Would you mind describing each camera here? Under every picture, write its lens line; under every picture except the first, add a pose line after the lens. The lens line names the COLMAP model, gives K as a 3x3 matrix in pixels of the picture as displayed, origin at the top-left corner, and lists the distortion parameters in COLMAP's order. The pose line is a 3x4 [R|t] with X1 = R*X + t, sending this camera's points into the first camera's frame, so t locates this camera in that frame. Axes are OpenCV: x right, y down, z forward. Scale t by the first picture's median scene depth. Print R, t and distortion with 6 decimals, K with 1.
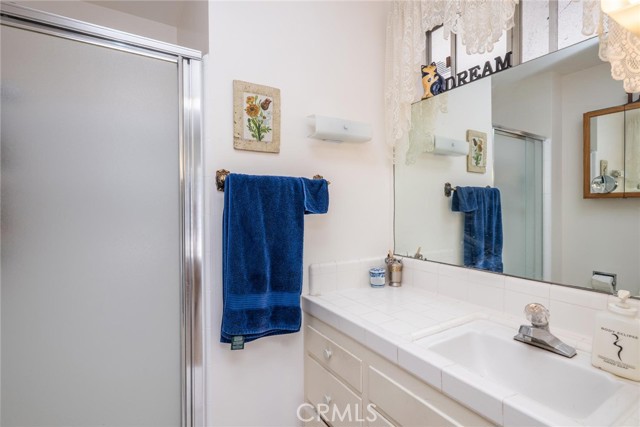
lens RADIAL K [[306.8, 0, 319.6], [0, 306.8, 212.2], [0, 0, 1]] dist [-0.005251, 0.003883]
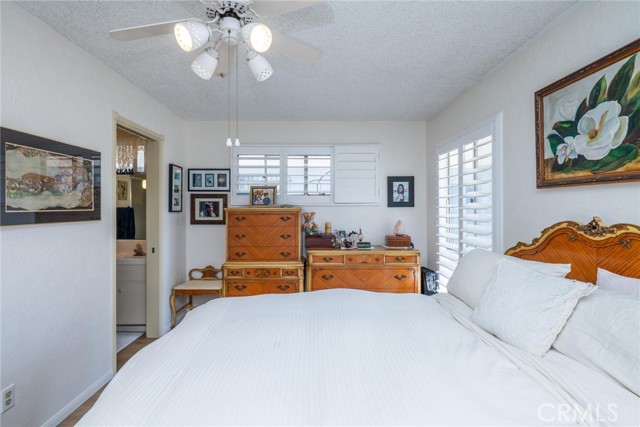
lens RADIAL K [[306.8, 0, 313.2], [0, 306.8, 207.1], [0, 0, 1]] dist [-0.005251, 0.003883]
pose [[0.516648, 0.004495, 0.856186, -0.646300], [0.011493, 0.999860, -0.012185, -0.041010], [-0.856121, 0.016136, 0.516523, -1.268775]]
